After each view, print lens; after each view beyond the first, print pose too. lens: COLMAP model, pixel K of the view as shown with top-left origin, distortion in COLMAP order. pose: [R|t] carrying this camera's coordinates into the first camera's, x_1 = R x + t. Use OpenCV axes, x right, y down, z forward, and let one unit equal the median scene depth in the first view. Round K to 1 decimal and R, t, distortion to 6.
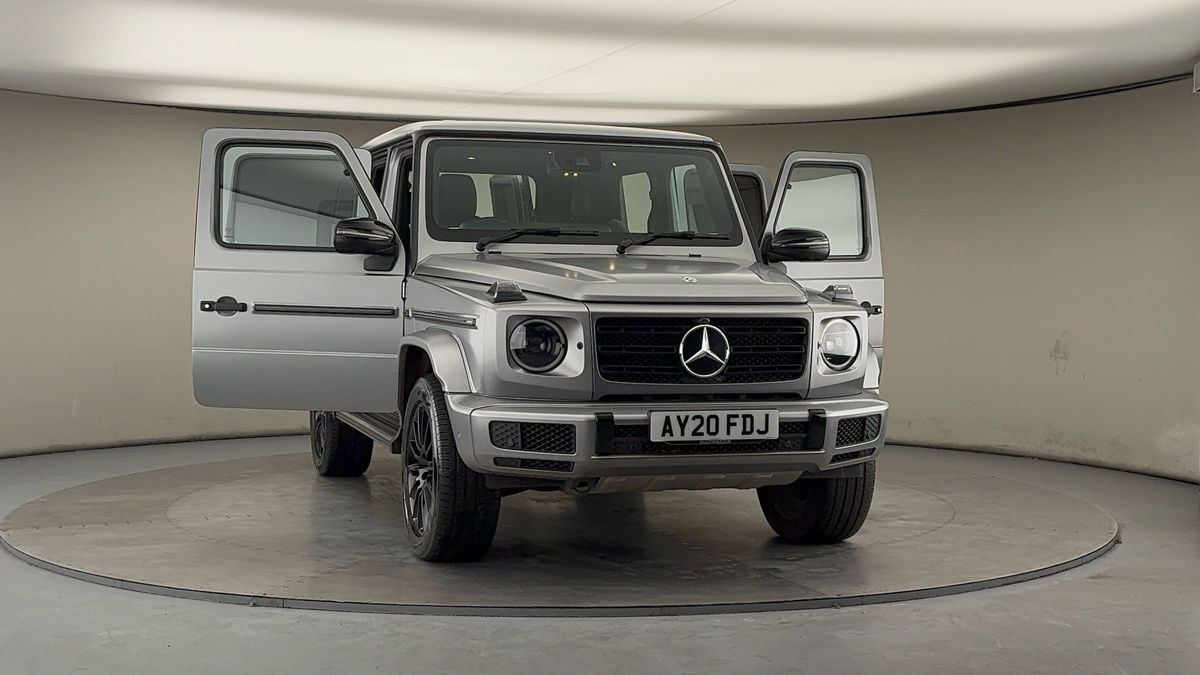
lens RADIAL K [[1619.8, 0, 600.0], [0, 1619.8, 337.5], [0, 0, 1]] dist [0.136779, -0.035388]
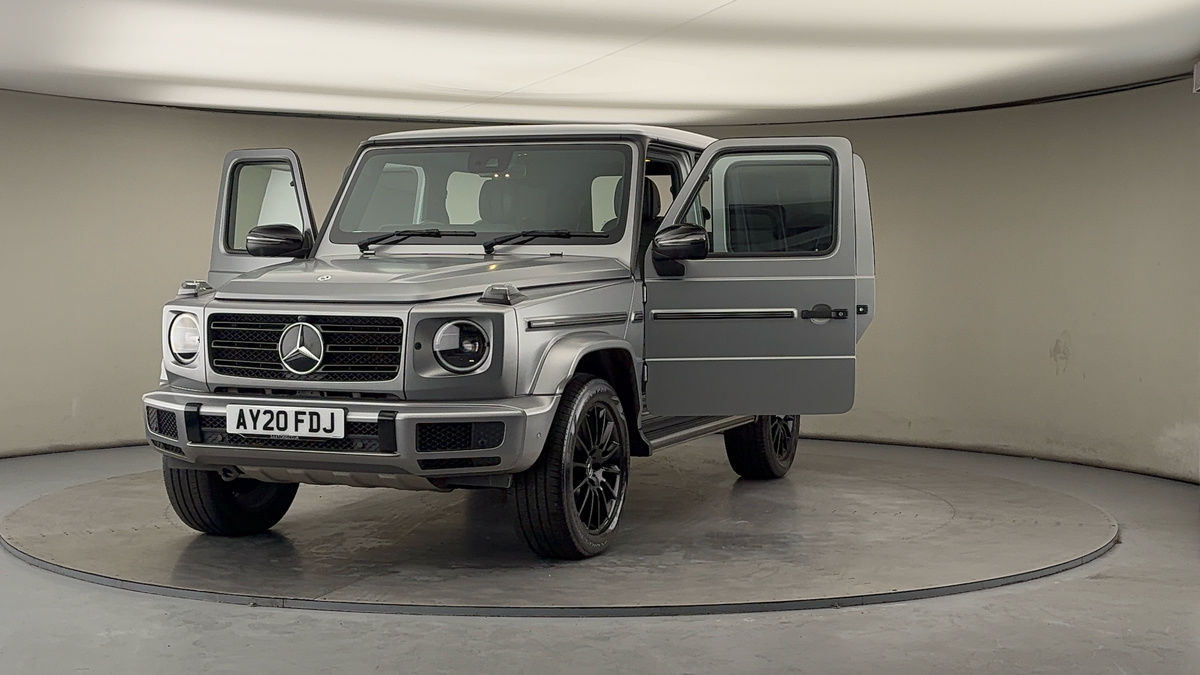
lens RADIAL K [[1619.8, 0, 600.0], [0, 1619.8, 337.5], [0, 0, 1]] dist [0.136779, -0.035388]
pose [[0.765221, 0.021373, -0.643413, 0.867526], [-0.023880, 0.999703, 0.004809, -0.007751], [0.643324, 0.011685, 0.765505, 0.340403]]
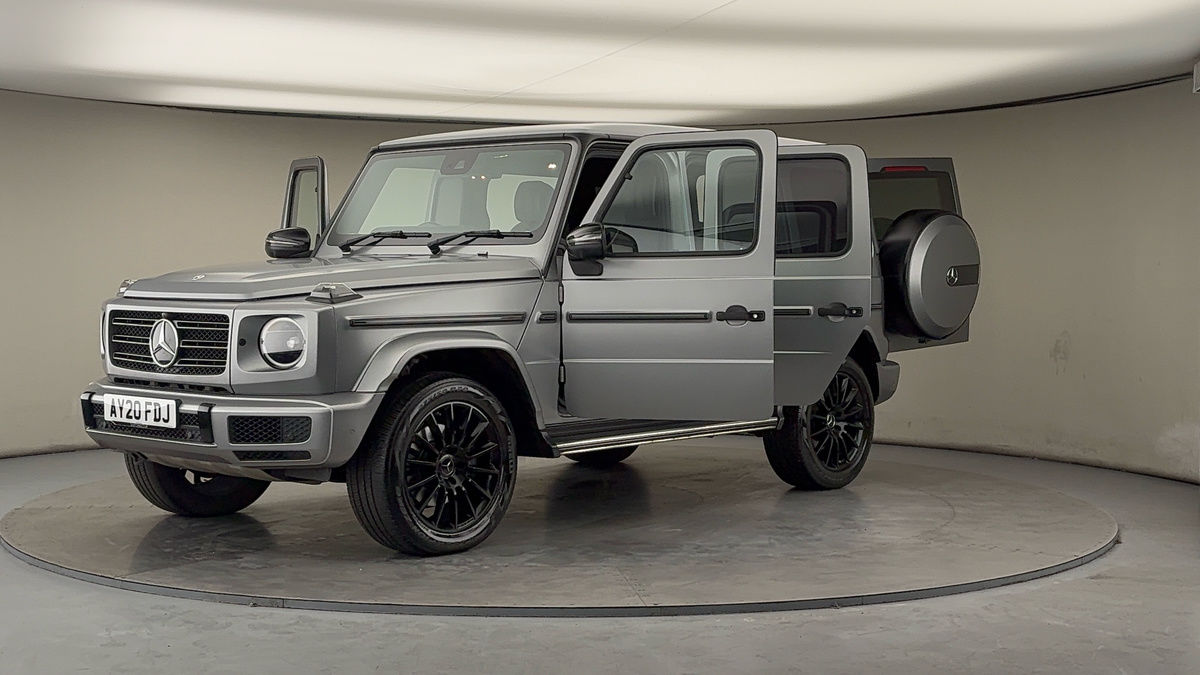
lens RADIAL K [[1619.8, 0, 600.0], [0, 1619.8, 337.5], [0, 0, 1]] dist [0.136779, -0.035388]
pose [[0.496784, 0.029192, -0.867383, 1.165245], [-0.033655, 0.999330, 0.014357, -0.021055], [0.867221, 0.022060, 0.497434, 0.710547]]
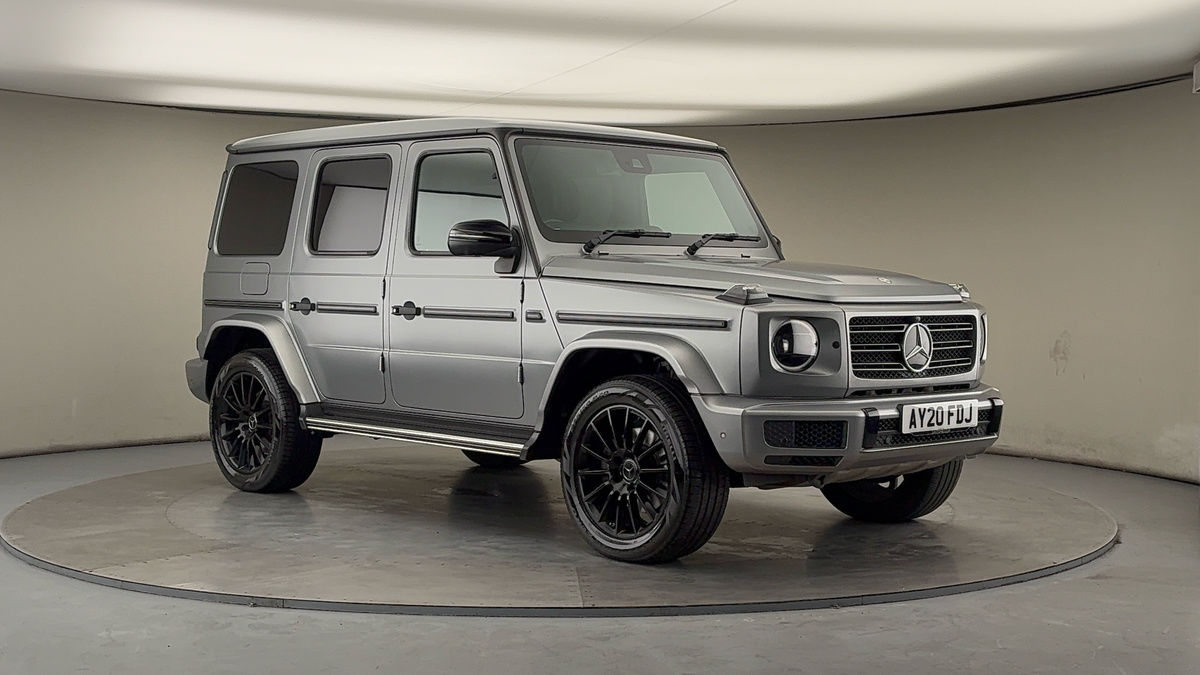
lens RADIAL K [[1637.4, 0, 571.4], [0, 1637.4, 337.1], [0, 0, 1]] dist [0.118667, -0.037406]
pose [[0.906222, -0.020346, 0.422312, -0.604400], [0.018341, 0.999793, 0.008811, -0.012271], [-0.422404, -0.000239, 0.906408, 0.110885]]
